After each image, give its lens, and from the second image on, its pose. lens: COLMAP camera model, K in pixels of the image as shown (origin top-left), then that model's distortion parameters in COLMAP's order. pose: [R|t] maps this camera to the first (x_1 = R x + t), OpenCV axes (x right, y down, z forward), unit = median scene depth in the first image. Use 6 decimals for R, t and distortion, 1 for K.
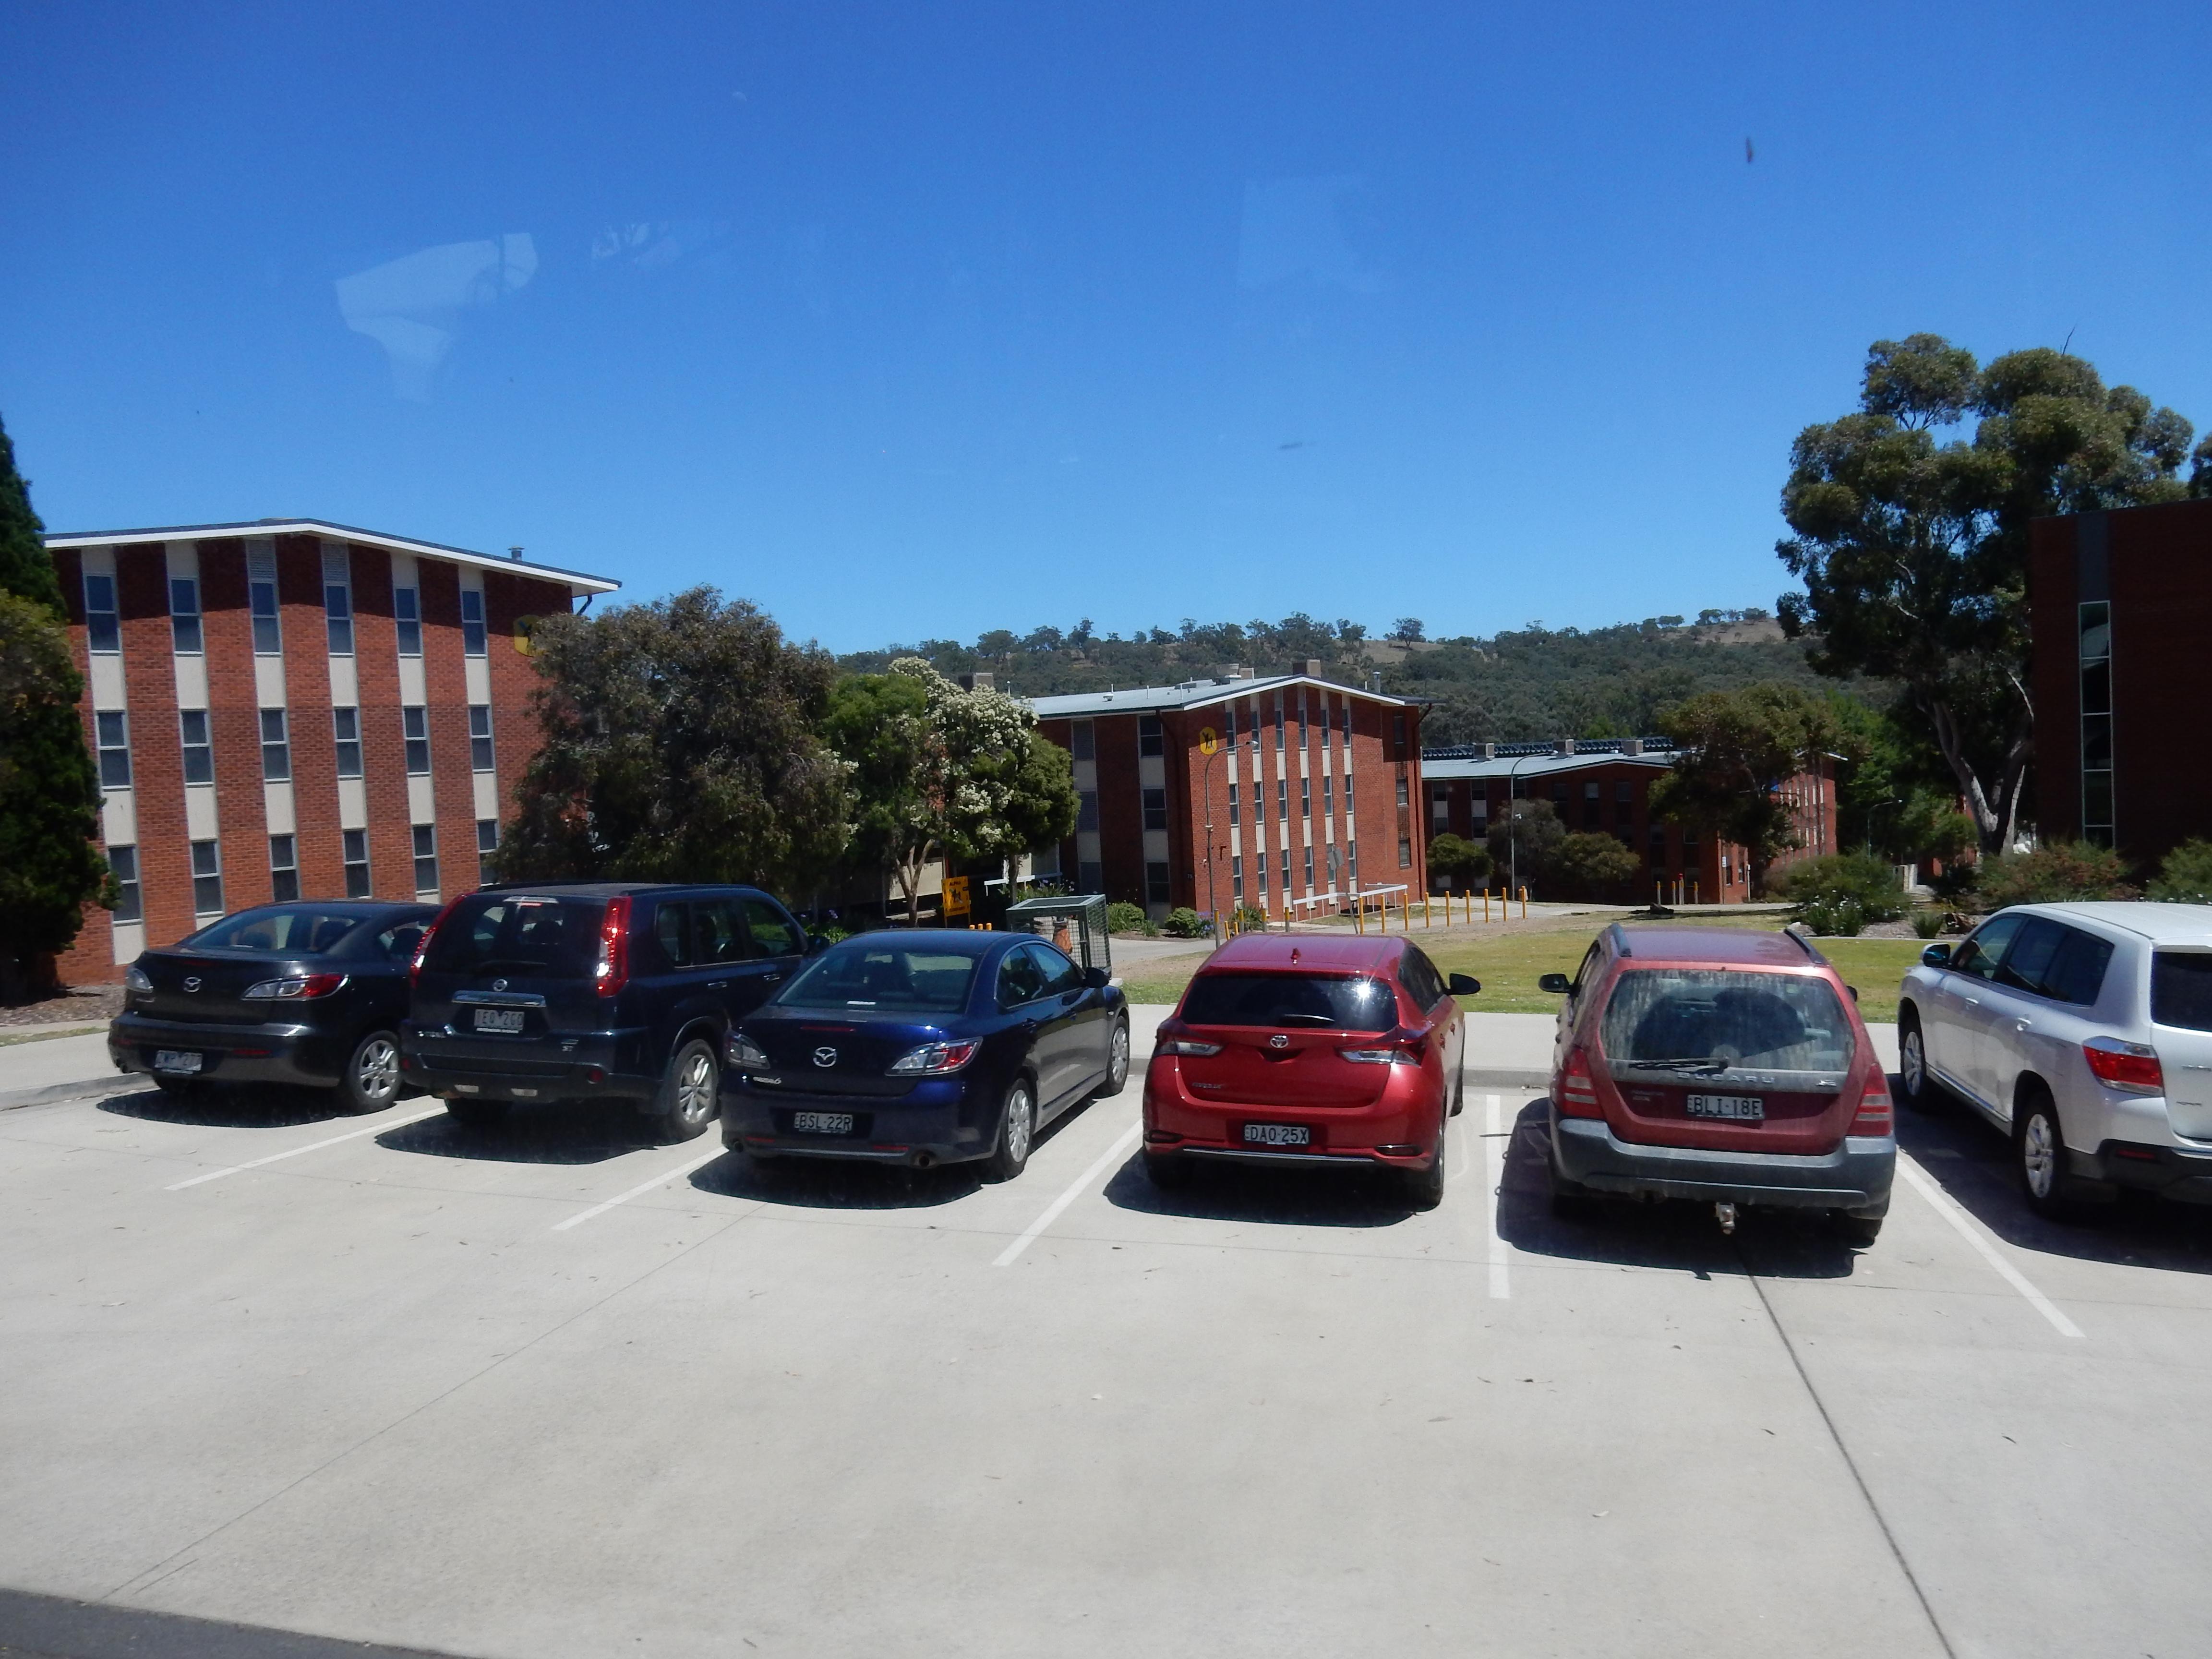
lens RADIAL K [[1613.9, 0, 1106.0], [0, 1613.9, 829.5], [0, 0, 1]] dist [-0.020083, 0.004304]
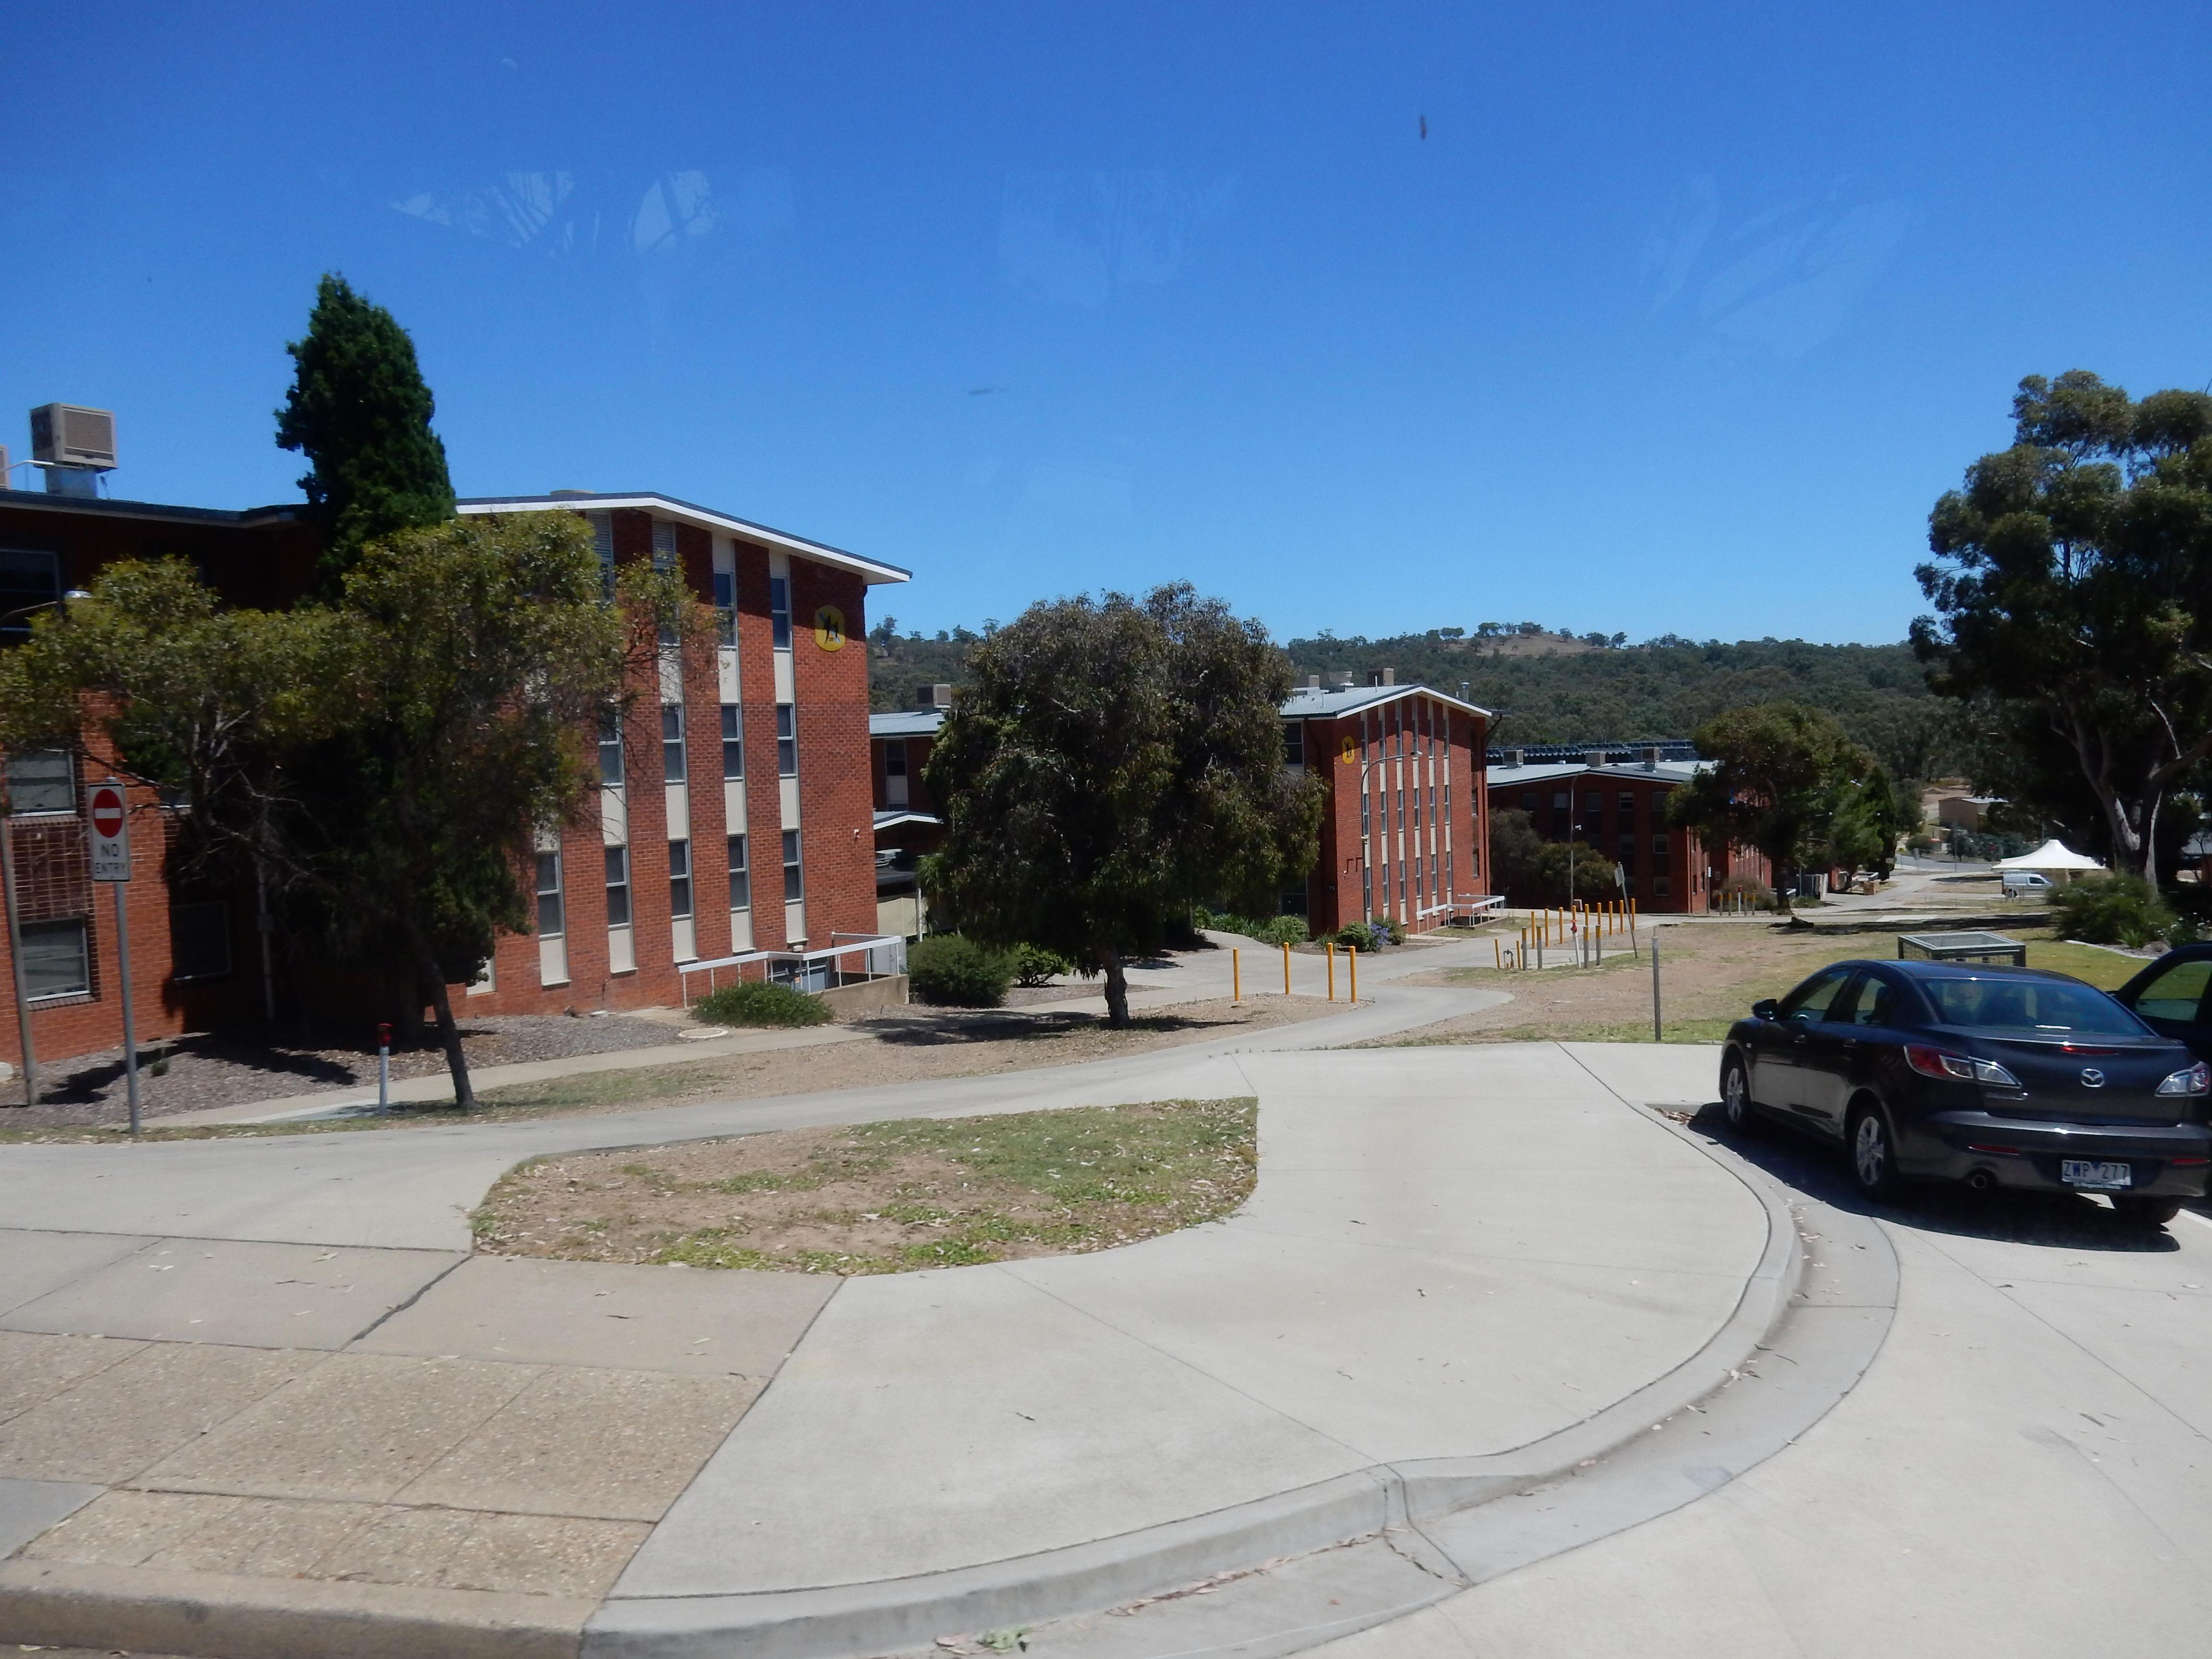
lens RADIAL K [[1613.8, 0, 1106.0], [0, 1613.8, 829.5], [0, 0, 1]] dist [-0.025301, 0.006285]
pose [[0.991588, 0.008975, 0.129126, -0.209619], [-0.008940, 0.999960, -0.000849, -0.004413], [-0.129128, -0.000313, 0.991628, 0.046266]]
